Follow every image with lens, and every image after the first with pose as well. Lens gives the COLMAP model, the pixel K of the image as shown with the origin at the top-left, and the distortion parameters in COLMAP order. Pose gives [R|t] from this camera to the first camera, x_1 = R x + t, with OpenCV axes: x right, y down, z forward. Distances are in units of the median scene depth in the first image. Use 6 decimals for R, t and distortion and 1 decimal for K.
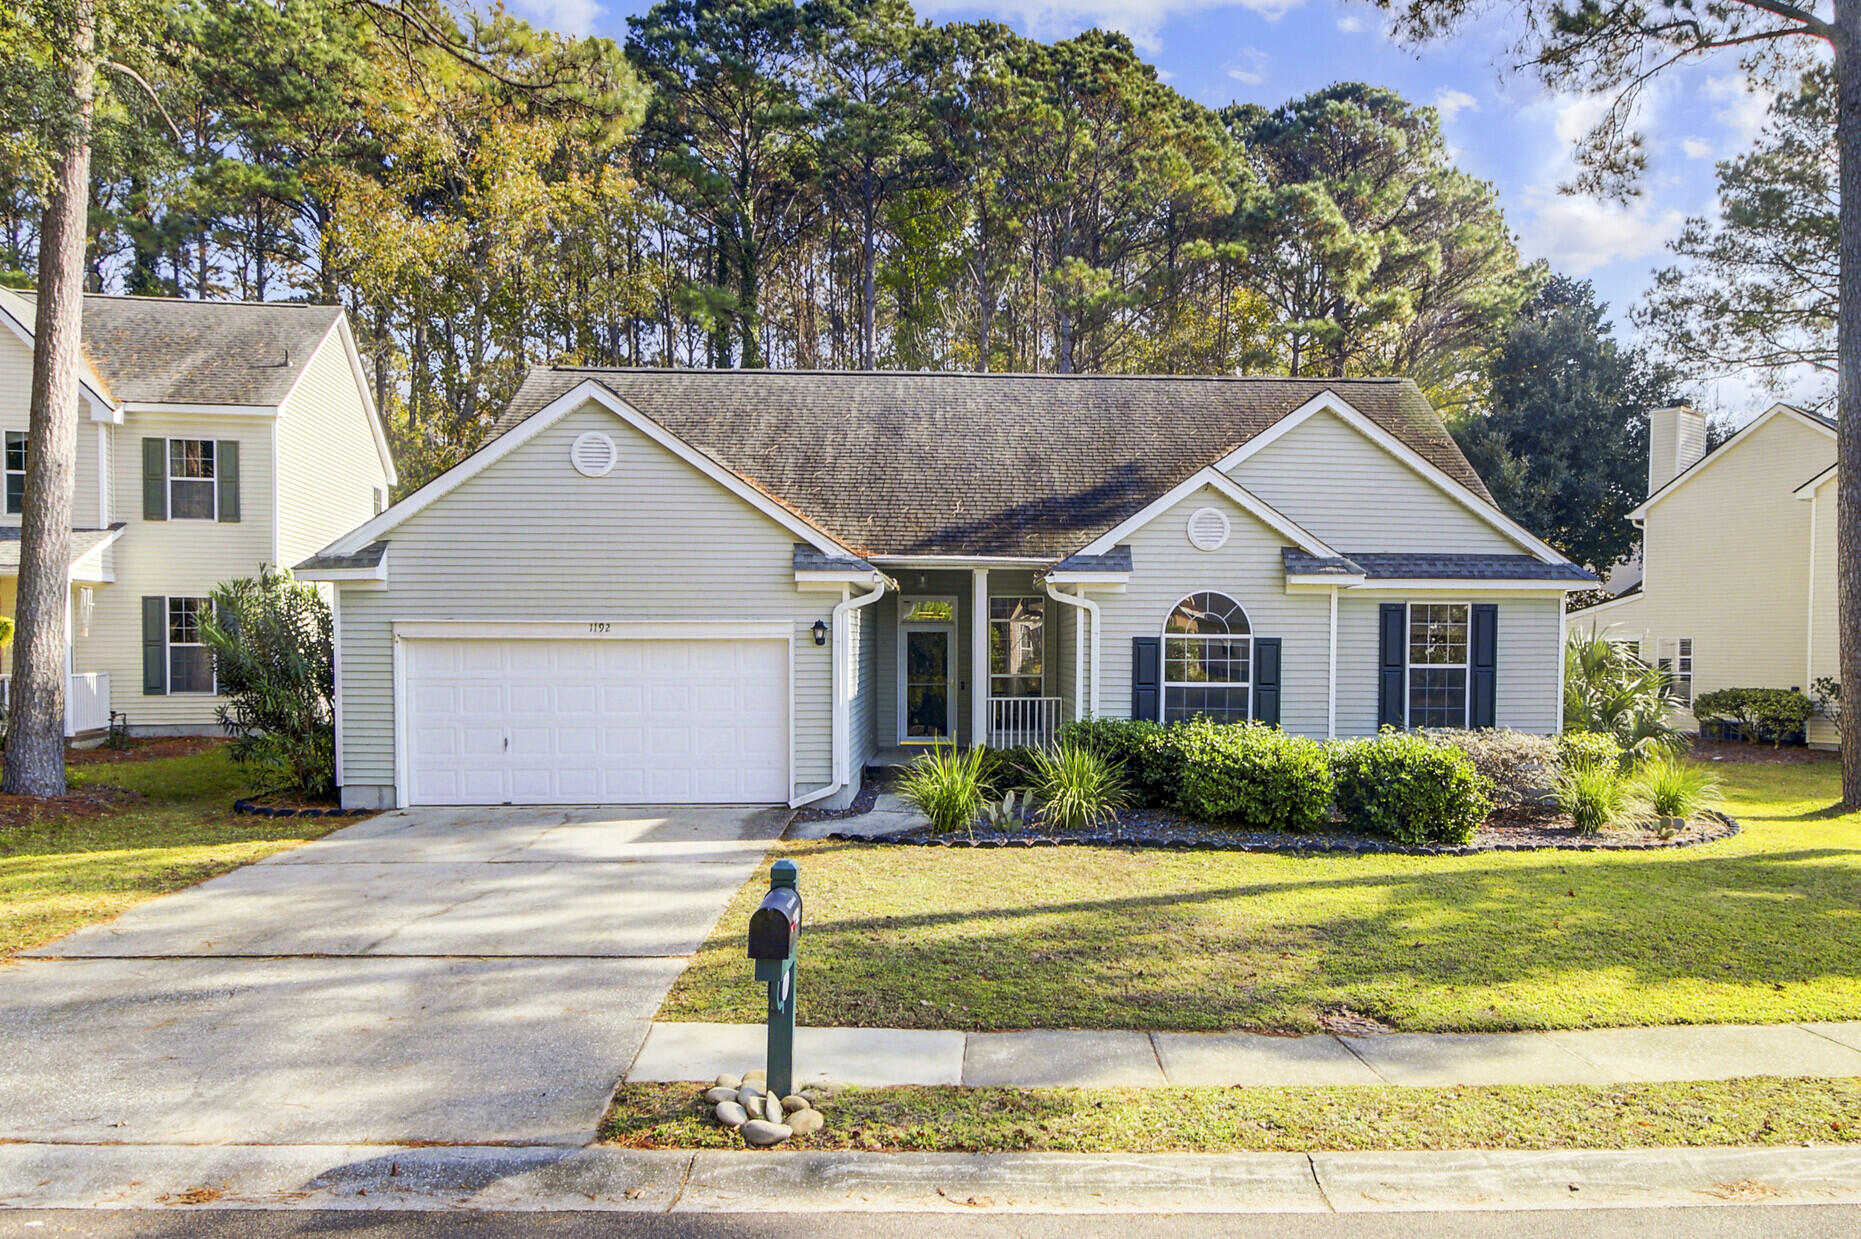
lens RADIAL K [[1114.2, 0, 928.7], [0, 1114.2, 624.9], [0, 0, 1]] dist [-0.004665, -0.000800]
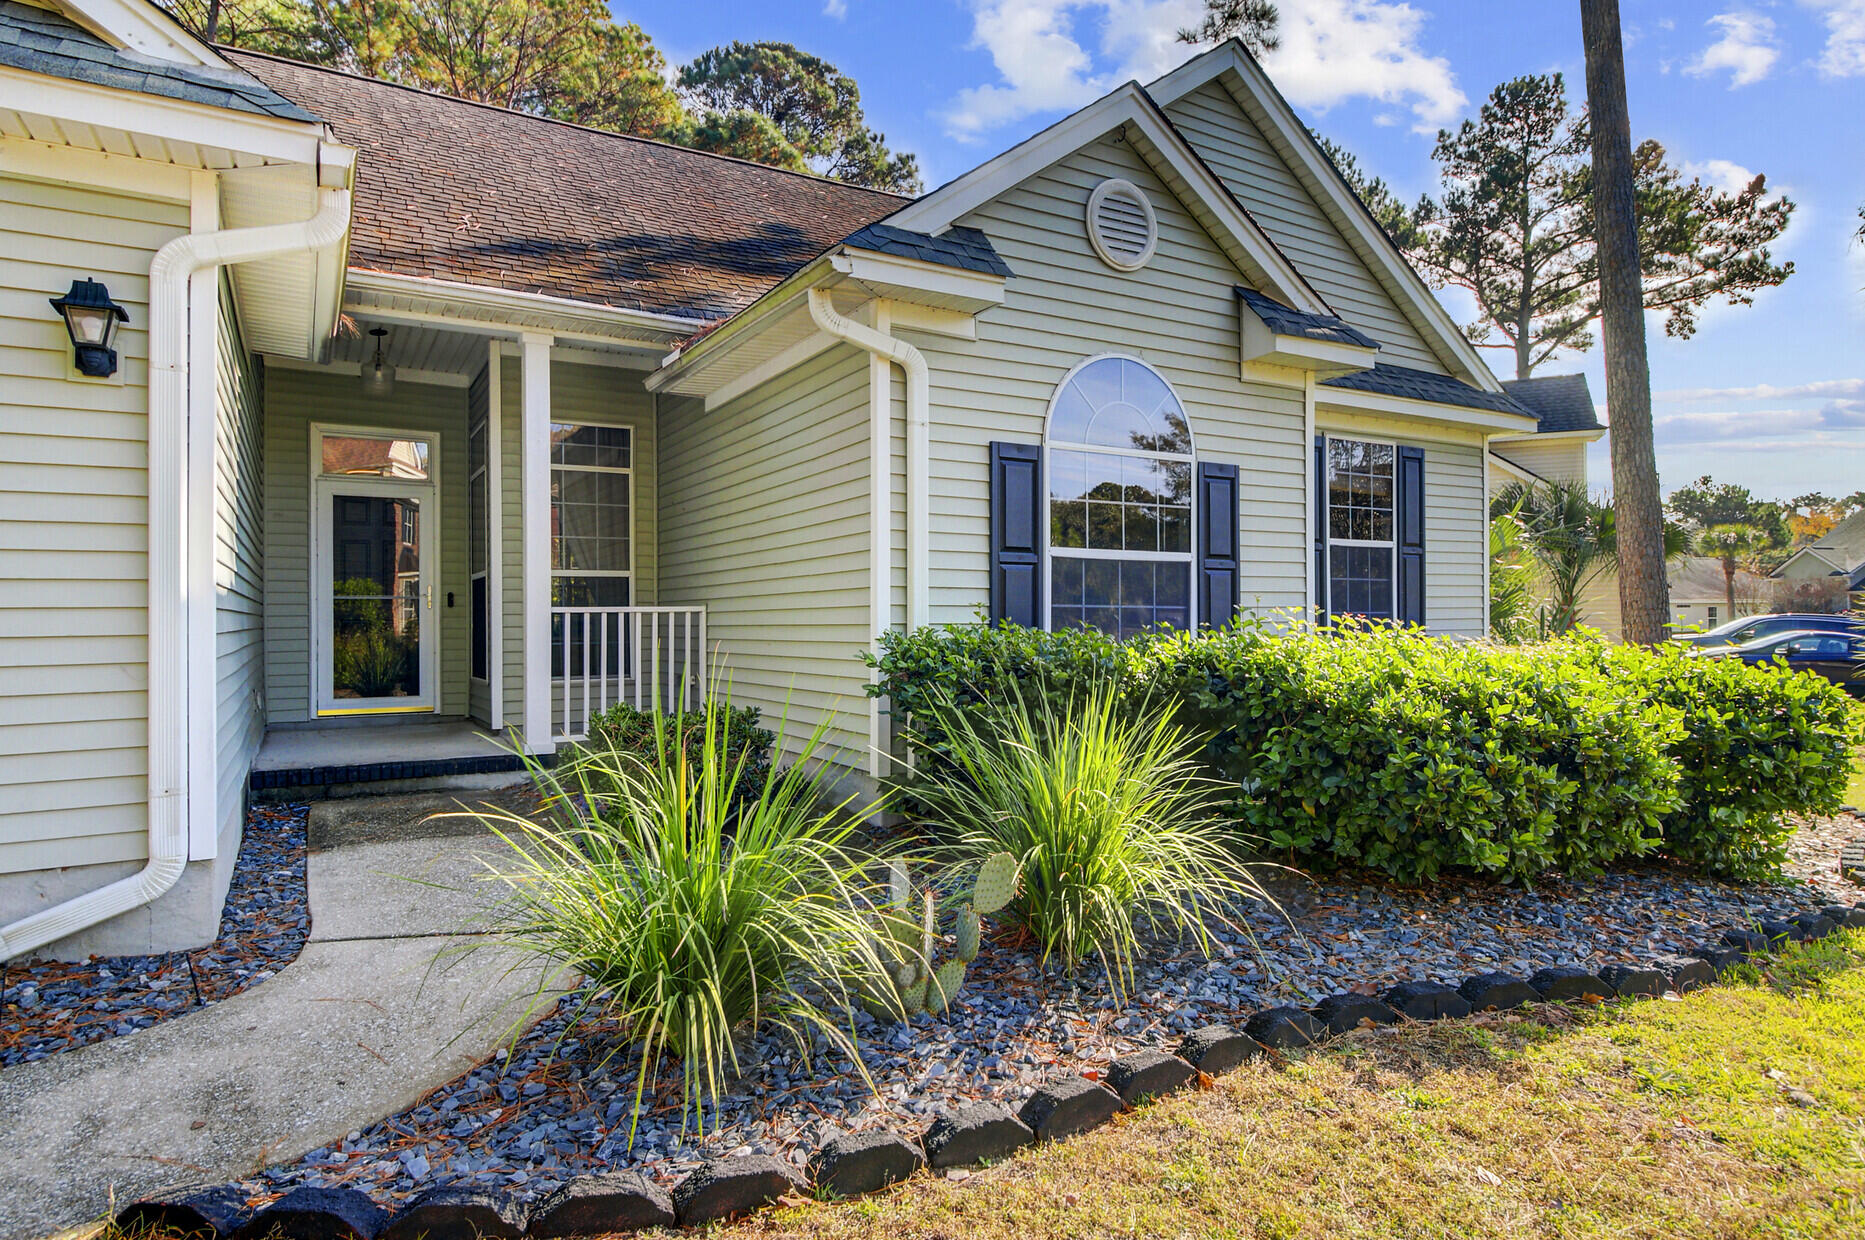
lens RADIAL K [[1116.6, 0, 931.3], [0, 1116.6, 611.4], [0, 0, 1]] dist [-0.004665, -0.000800]
pose [[0.867761, -0.001974, 0.496978, -0.052302], [-0.010517, 0.999695, 0.022334, 0.067182], [-0.496871, -0.024608, 0.867476, 0.629552]]
